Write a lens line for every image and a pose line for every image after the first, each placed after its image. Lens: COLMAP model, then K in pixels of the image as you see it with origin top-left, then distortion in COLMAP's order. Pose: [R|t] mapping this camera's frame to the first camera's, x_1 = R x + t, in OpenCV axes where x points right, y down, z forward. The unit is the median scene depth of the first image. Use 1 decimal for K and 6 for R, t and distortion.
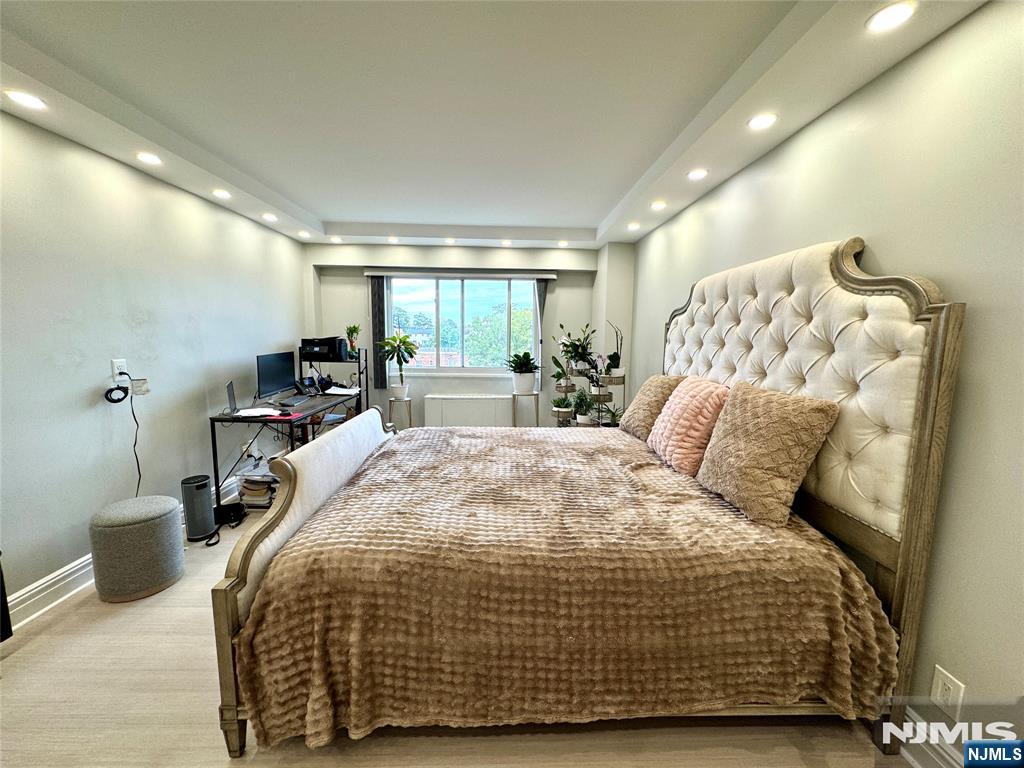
lens RADIAL K [[407.1, 0, 511.6], [0, 407.1, 384.3], [0, 0, 1]] dist [-0.000165, -0.000059]
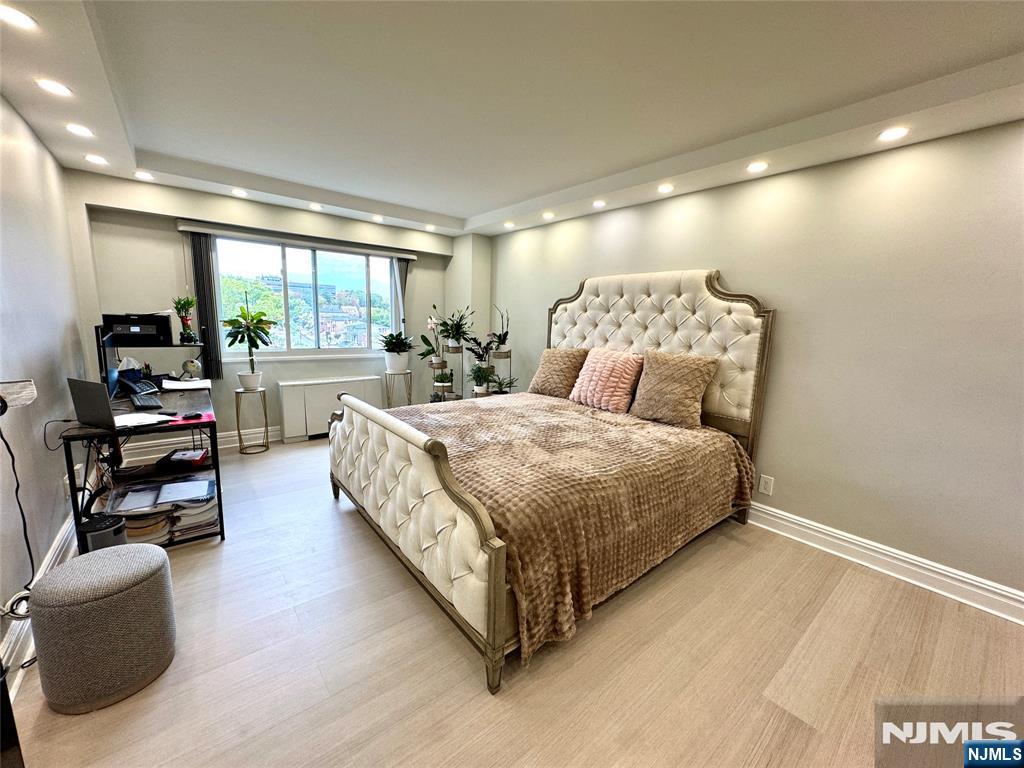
lens RADIAL K [[407.1, 0, 511.4], [0, 407.1, 384.3], [0, 0, 1]] dist [-0.000165, -0.000059]
pose [[0.792613, -0.085887, 0.603645, -0.450385], [0.052570, 0.995969, 0.072680, -0.008744], [-0.607454, -0.025873, 0.793933, 0.031622]]
